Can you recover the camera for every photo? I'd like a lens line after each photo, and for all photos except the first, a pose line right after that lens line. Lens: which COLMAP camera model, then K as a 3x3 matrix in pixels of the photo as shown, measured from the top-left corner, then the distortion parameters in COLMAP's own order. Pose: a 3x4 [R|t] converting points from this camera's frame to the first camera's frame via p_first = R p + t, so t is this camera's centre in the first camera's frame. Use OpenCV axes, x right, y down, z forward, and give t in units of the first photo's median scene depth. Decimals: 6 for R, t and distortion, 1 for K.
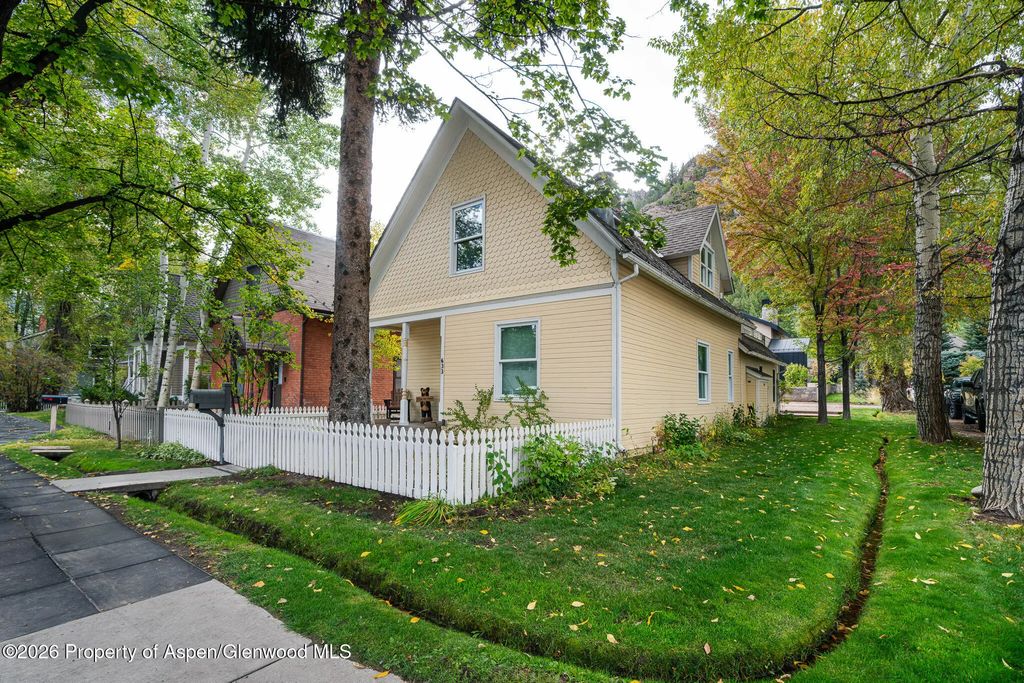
lens RADIAL K [[463.7, 0, 510.4], [0, 463.7, 382.0], [0, 0, 1]] dist [0.000259, 0.001088]
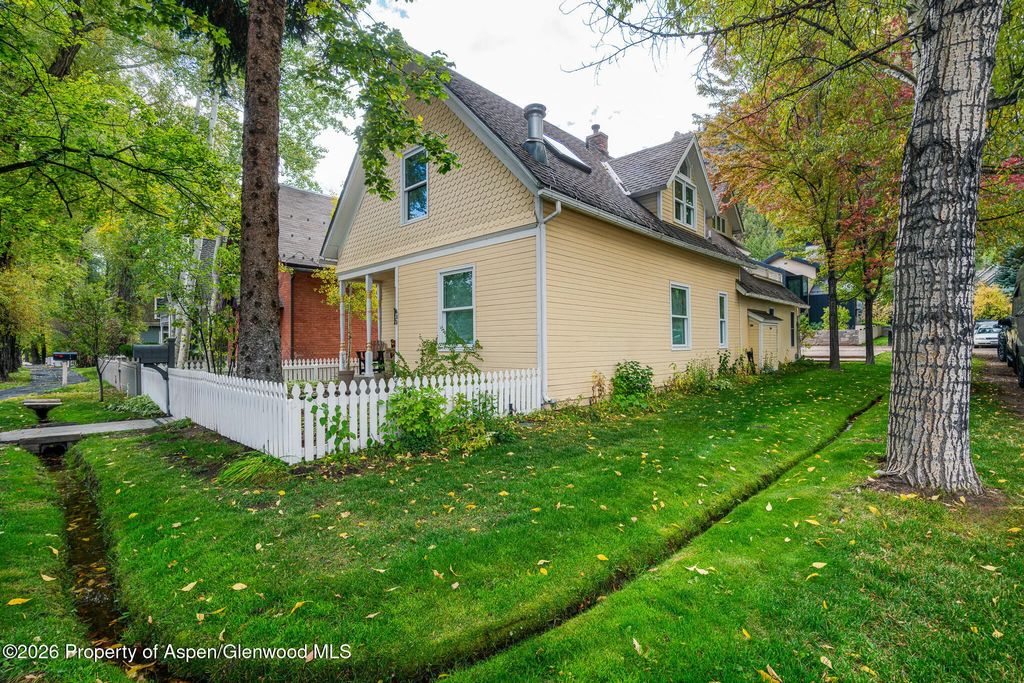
lens RADIAL K [[453.3, 0, 499.2], [0, 453.3, 344.8], [0, 0, 1]] dist [-0.000661, 0.000150]
pose [[0.993700, -0.019165, -0.110424, 0.278270], [0.022186, 0.999411, 0.026188, 0.007545], [0.109857, -0.028473, 0.993540, 0.089252]]
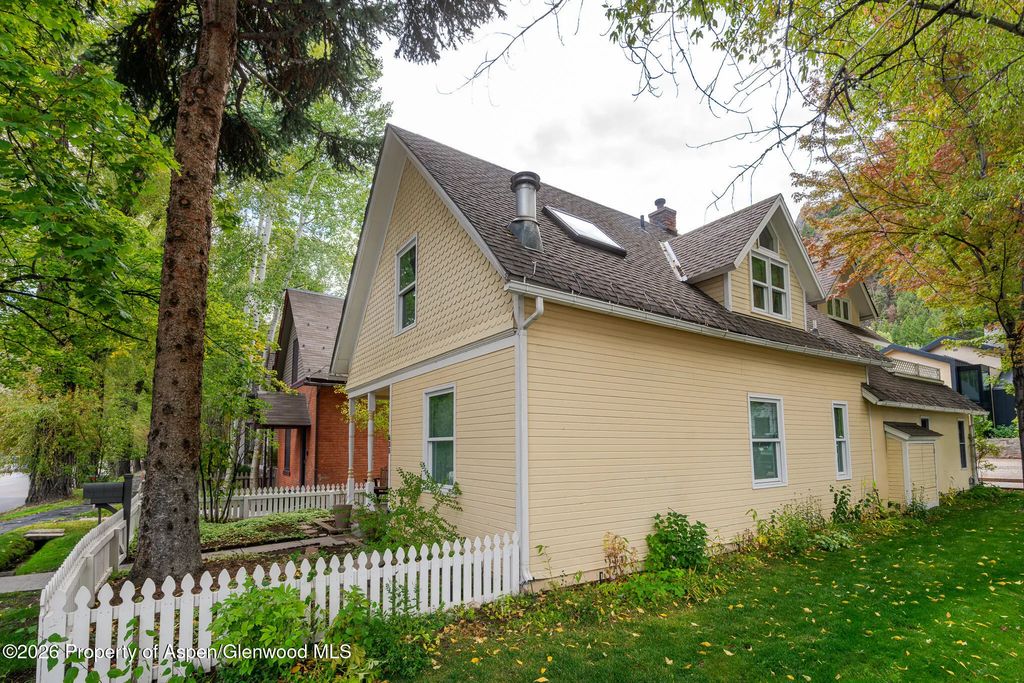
lens RADIAL K [[482.8, 0, 492.9], [0, 482.8, 417.6], [0, 0, 1]] dist [-0.000911, 0.000262]
pose [[0.949247, -0.038309, -0.312191, 0.467705], [0.025769, 0.998690, -0.044197, -0.060661], [0.313475, 0.033909, 0.948991, 0.373381]]
